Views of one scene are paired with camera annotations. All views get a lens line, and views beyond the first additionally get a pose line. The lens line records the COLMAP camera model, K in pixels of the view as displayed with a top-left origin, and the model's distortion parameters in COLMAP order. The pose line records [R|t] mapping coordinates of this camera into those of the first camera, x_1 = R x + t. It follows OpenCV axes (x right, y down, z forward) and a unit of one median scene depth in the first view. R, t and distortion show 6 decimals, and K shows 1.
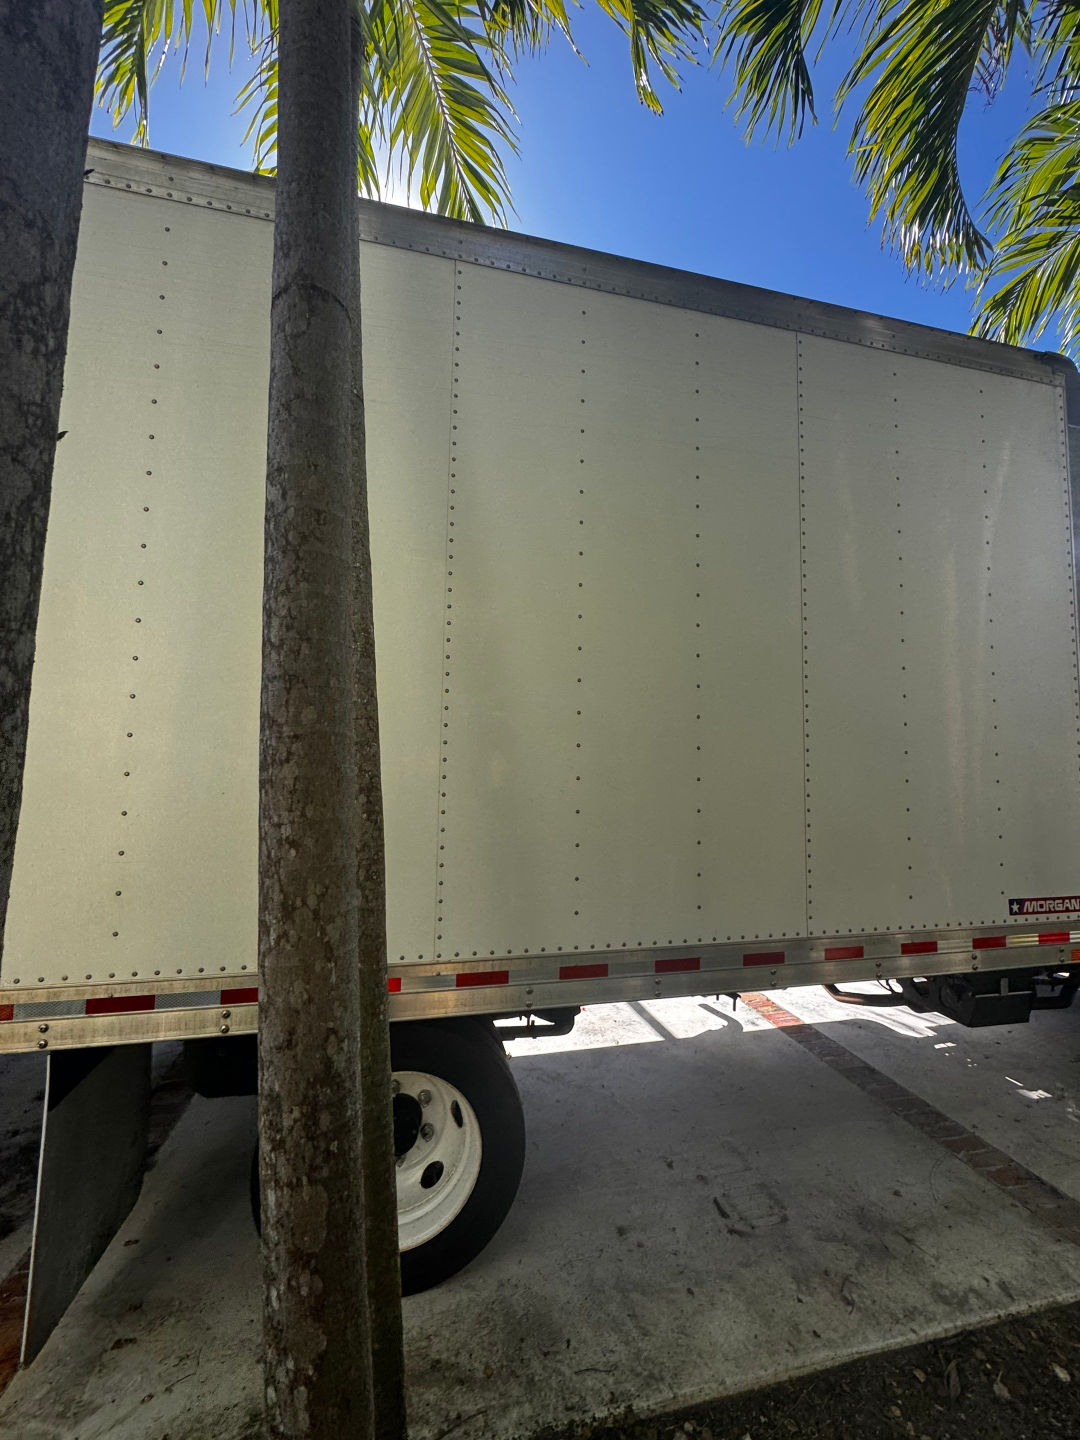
lens RADIAL K [[571.5, 0, 547.8], [0, 571.5, 727.6], [0, 0, 1]] dist [-0.002849, 0.000328]
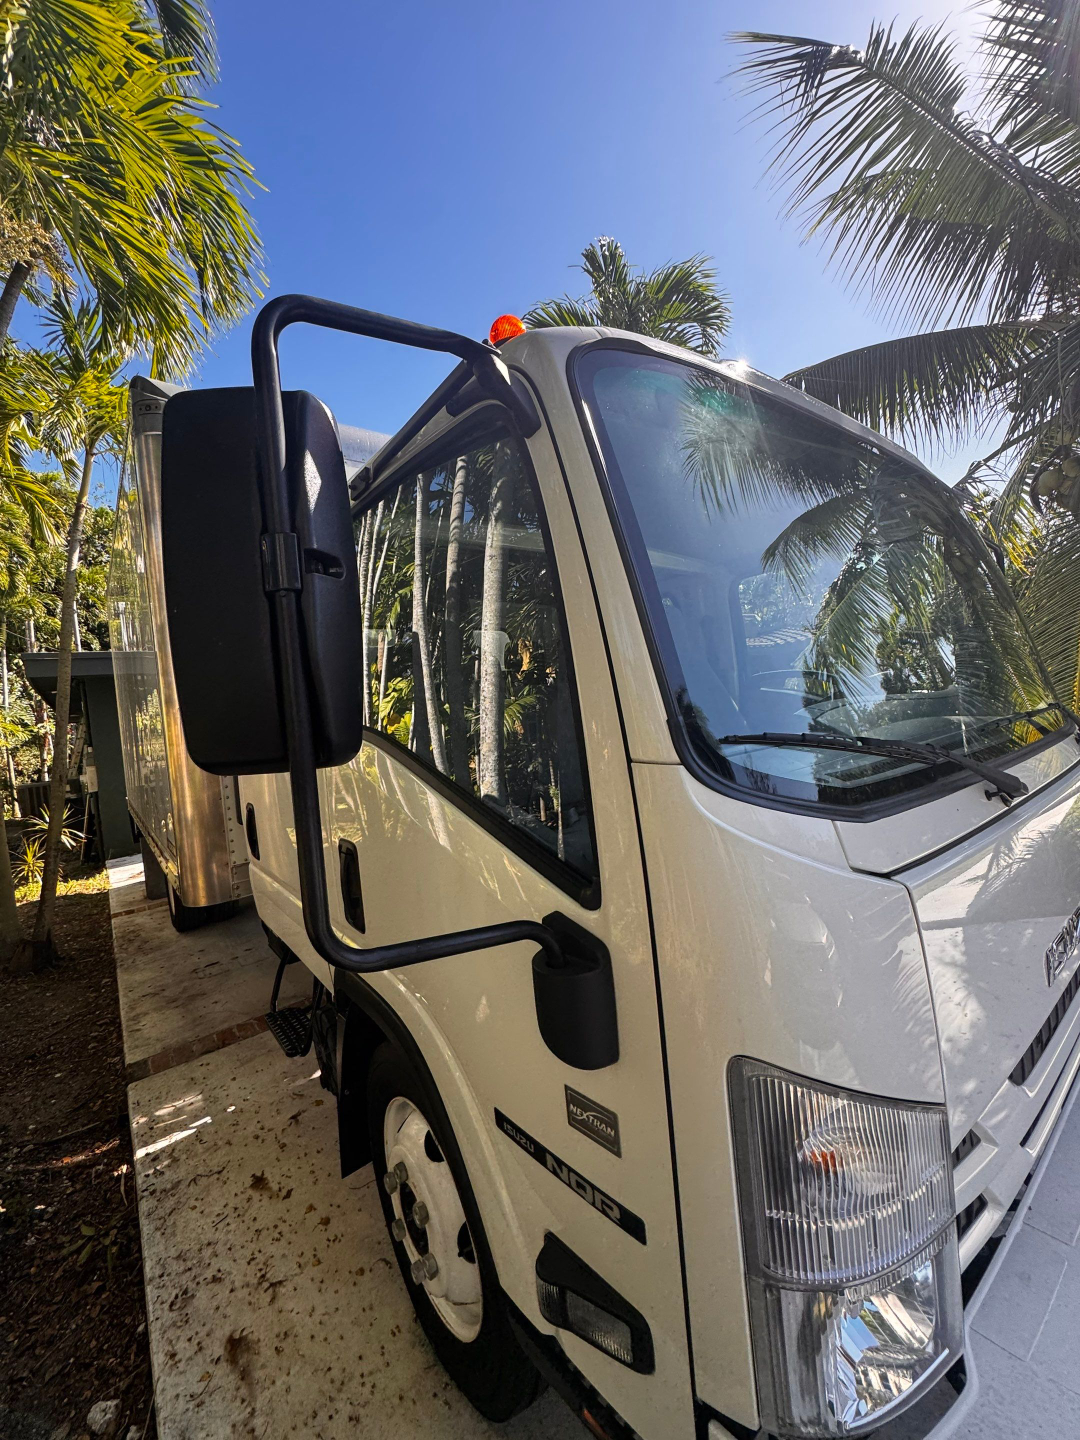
lens RADIAL K [[571.5, 0, 539.7], [0, 571.5, 715.1], [0, 0, 1]] dist [-0.002849, 0.000328]
pose [[0.424601, -0.032663, -0.904791, 2.787791], [0.150694, 0.987959, 0.035052, 0.094014], [0.892752, -0.151230, 0.424410, 1.394723]]
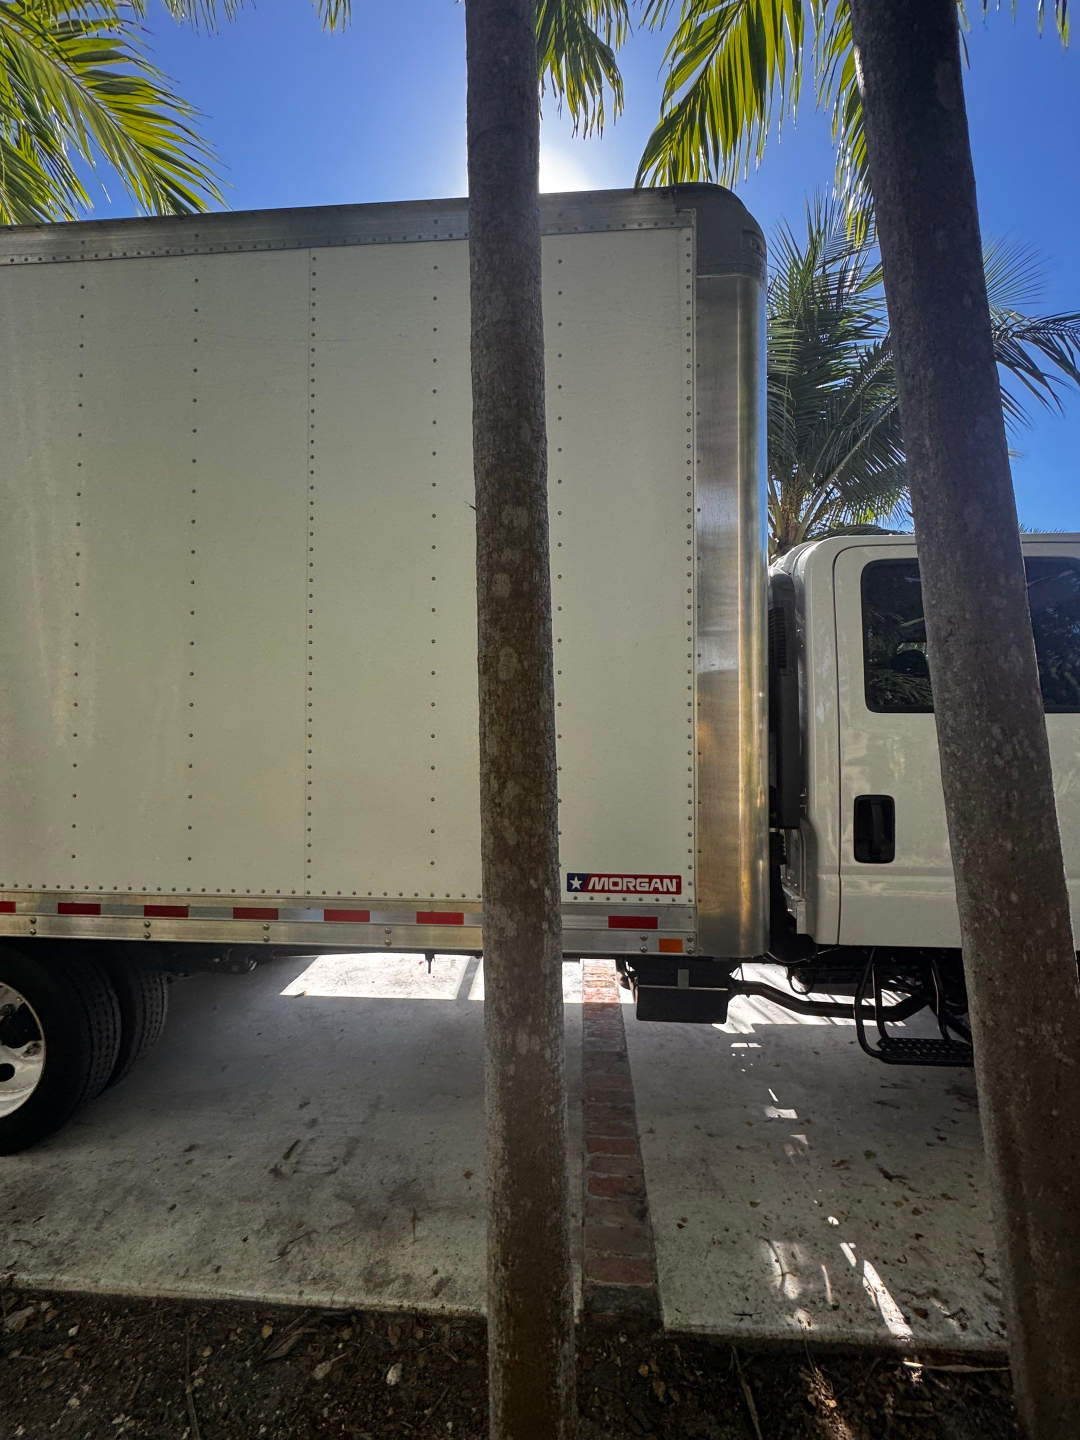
lens RADIAL K [[571.5, 0, 544.6], [0, 571.5, 726.1], [0, 0, 1]] dist [-0.002849, 0.000328]
pose [[0.957650, -0.012925, -0.287646, 1.121147], [0.029316, 0.998178, 0.052746, 0.037339], [0.286440, -0.058945, 0.956283, 0.199505]]
